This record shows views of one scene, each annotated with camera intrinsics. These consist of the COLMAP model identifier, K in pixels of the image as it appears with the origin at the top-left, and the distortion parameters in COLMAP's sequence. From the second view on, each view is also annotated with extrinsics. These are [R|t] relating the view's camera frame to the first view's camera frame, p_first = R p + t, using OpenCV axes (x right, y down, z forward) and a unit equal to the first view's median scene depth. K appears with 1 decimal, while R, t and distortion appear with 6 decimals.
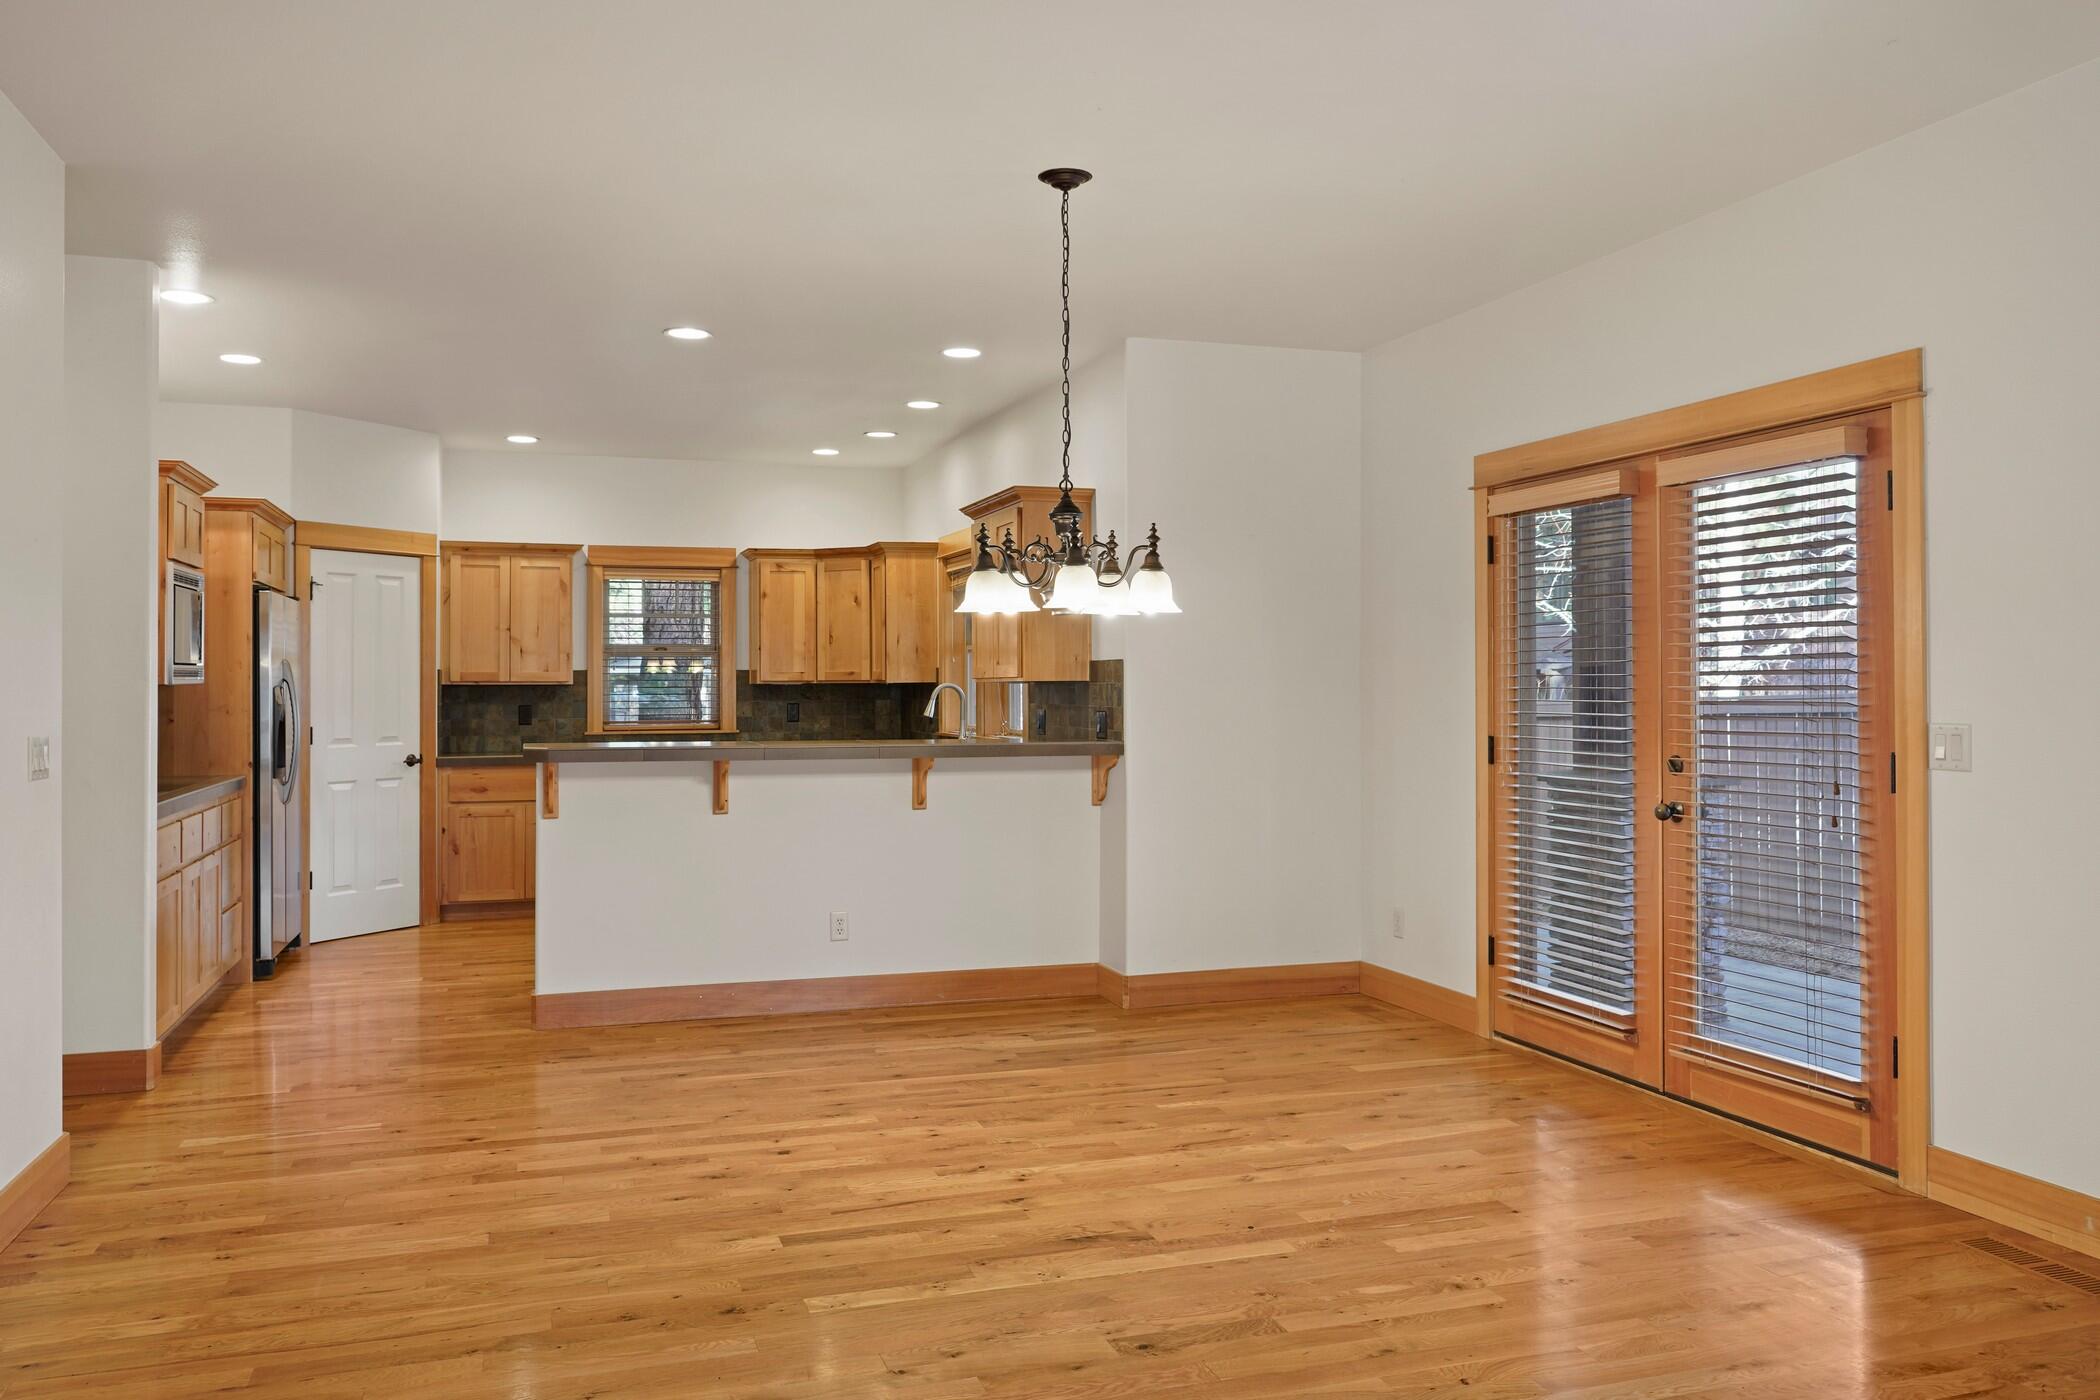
lens RADIAL K [[1600.2, 0, 1035.6], [0, 1600.2, 675.3], [0, 0, 1]] dist [-0.005720, 0.000921]
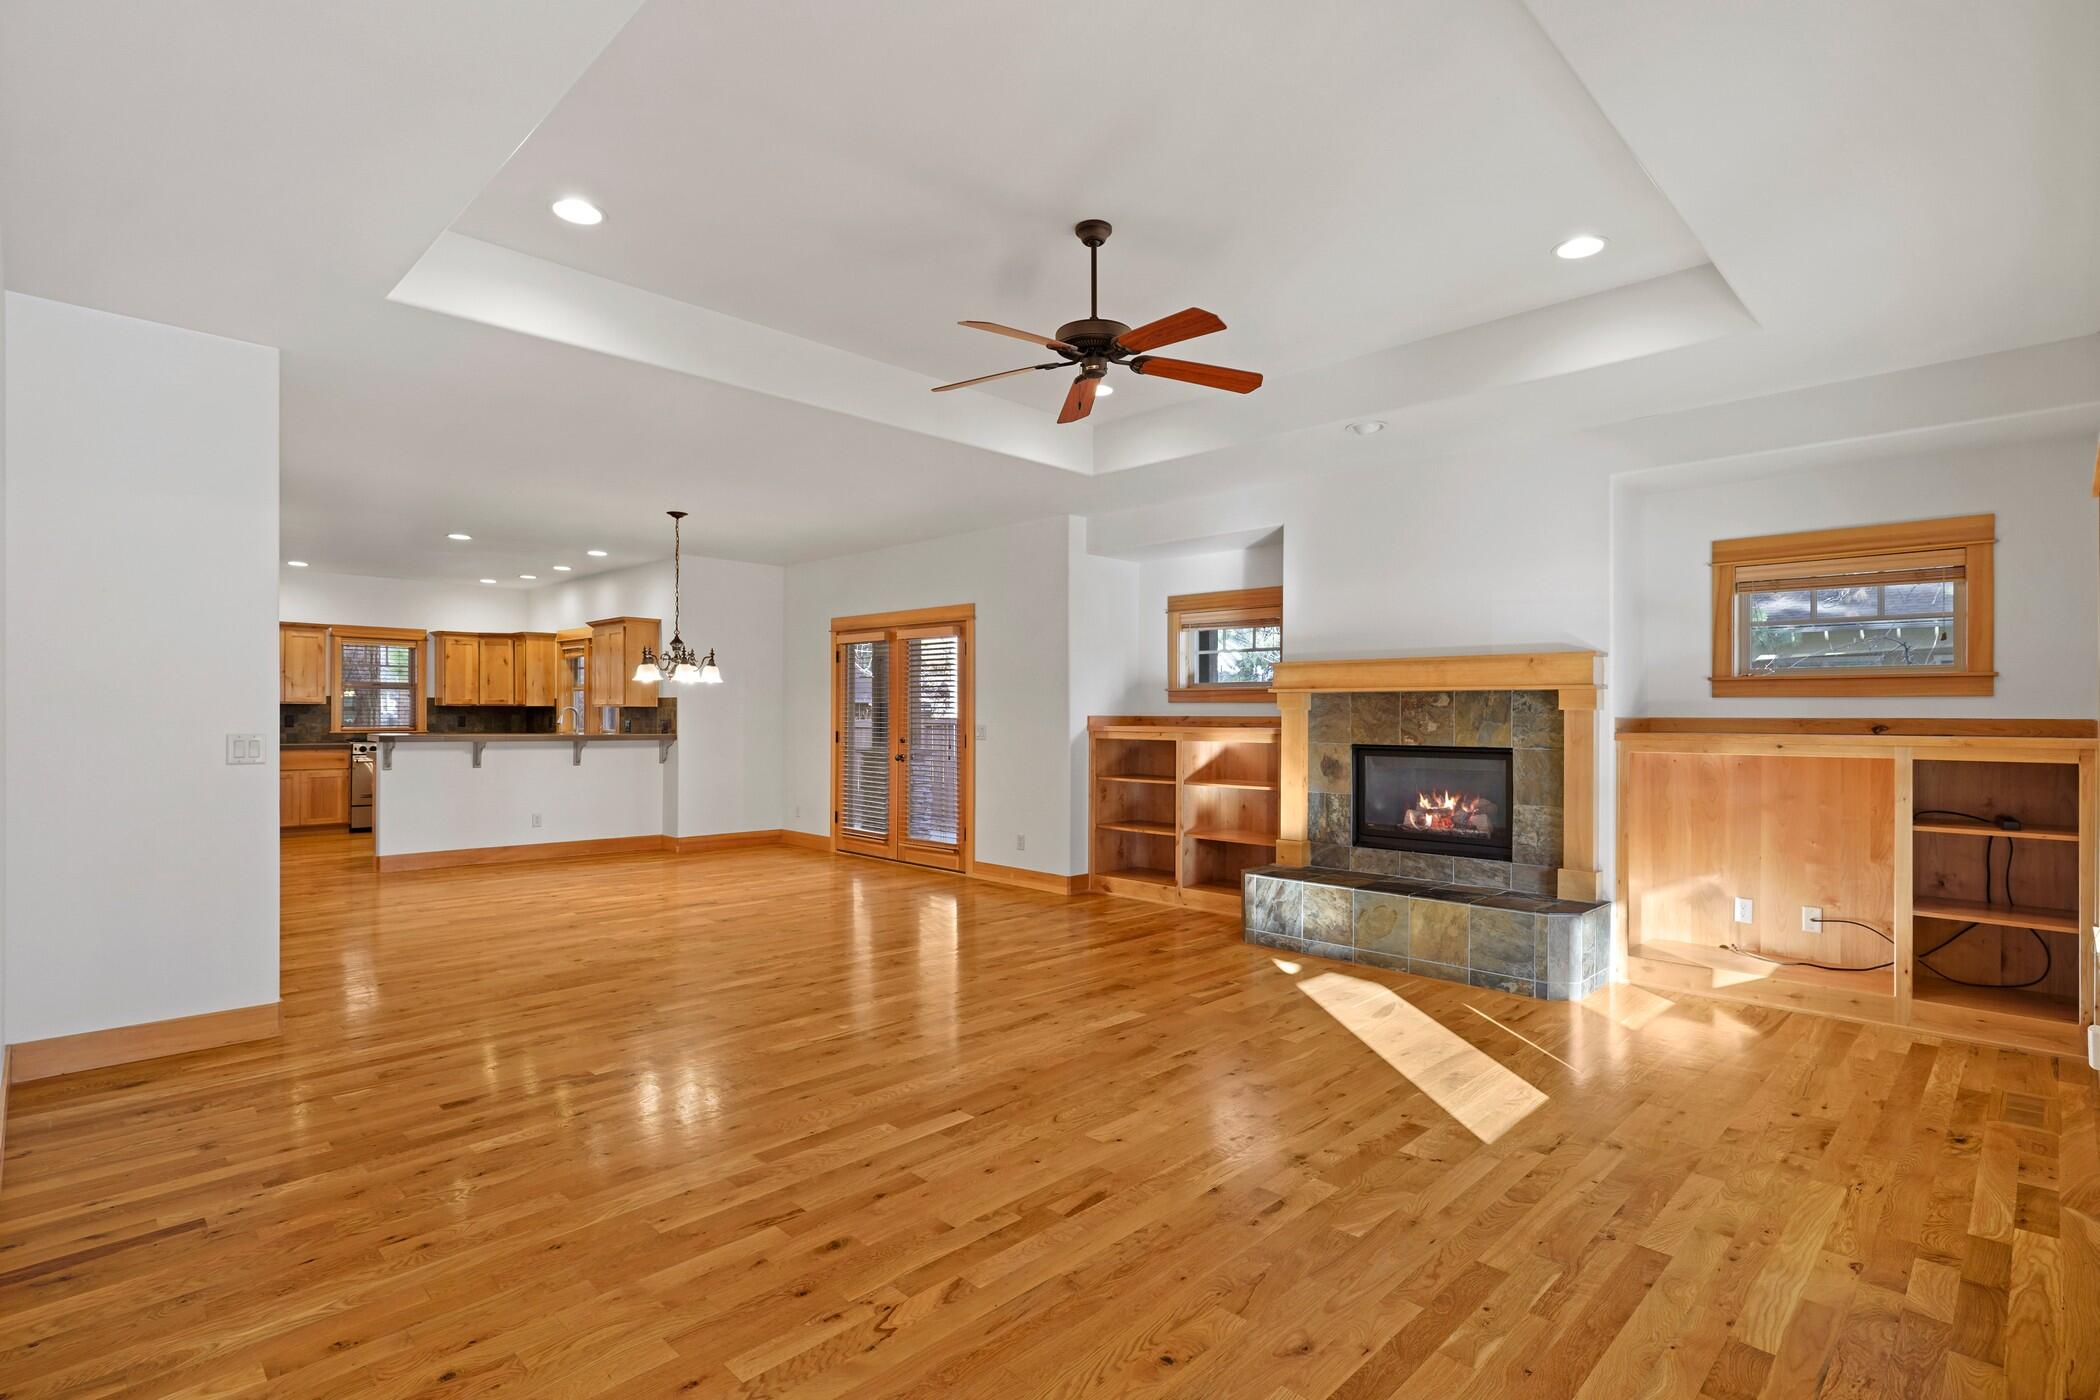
lens RADIAL K [[1022.4, 0, 1047.4], [0, 1022.4, 724.4], [0, 0, 1]] dist [-0.012712, 0.005465]
pose [[0.888714, 0.006031, 0.458423, -0.145185], [-0.014885, 0.999766, 0.015703, -0.002568], [-0.458221, -0.020779, 0.888596, -0.534073]]
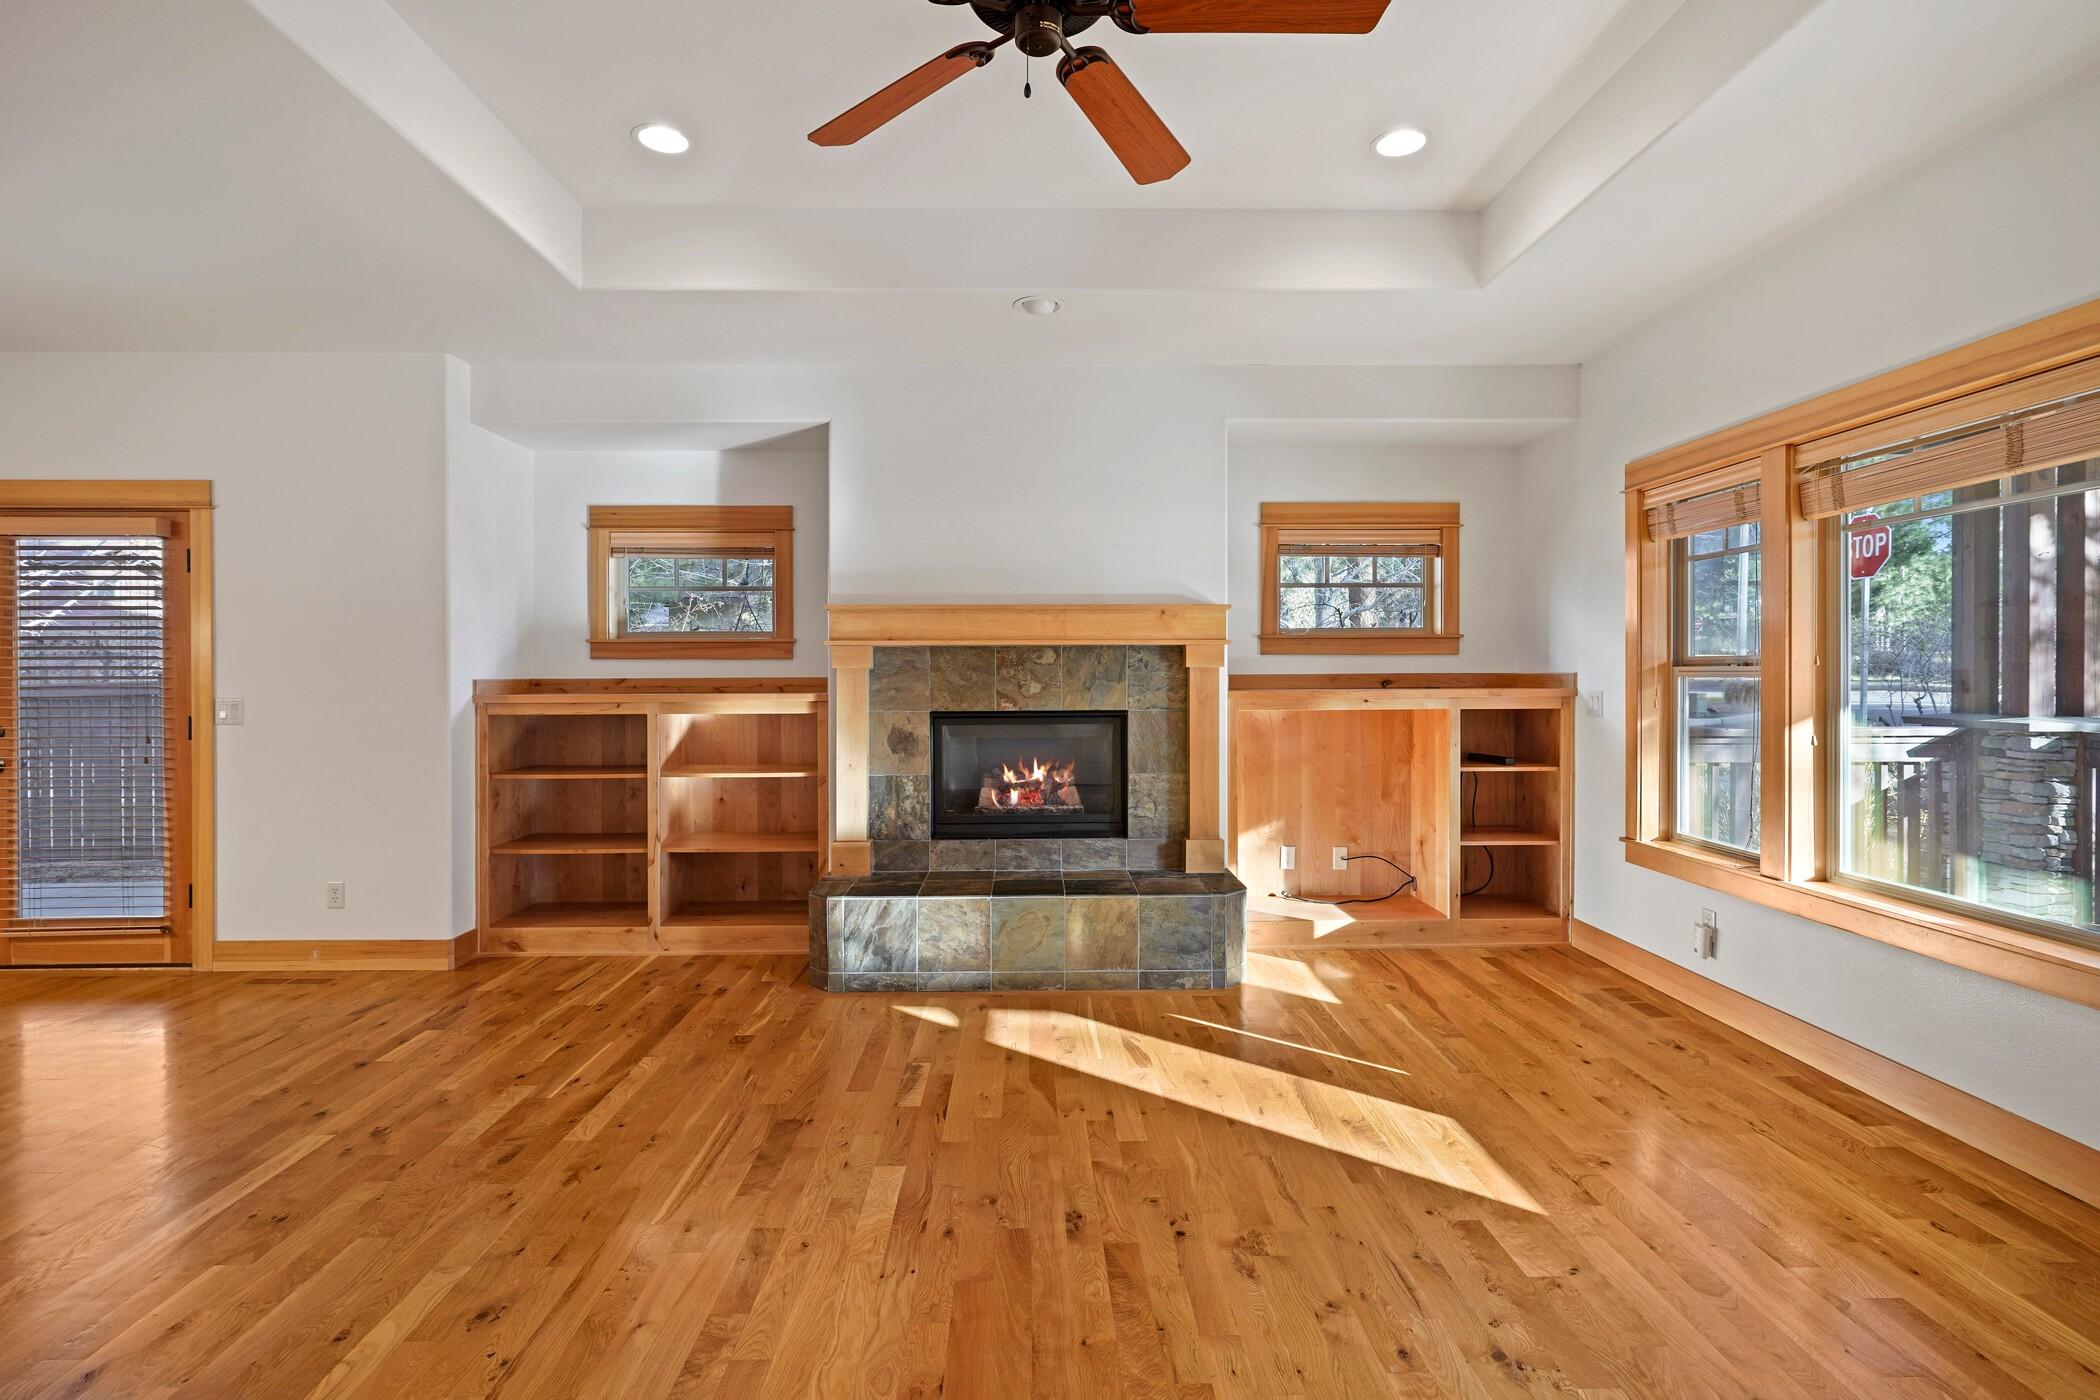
lens RADIAL K [[1022.4, 0, 1055.8], [0, 1022.4, 679.0], [0, 0, 1]] dist [-0.012712, 0.005465]
pose [[0.286758, 0.001269, 0.958002, -0.153590], [-0.006628, 0.999978, 0.000659, 0.001581], [-0.957980, -0.006538, 0.286760, -0.124142]]
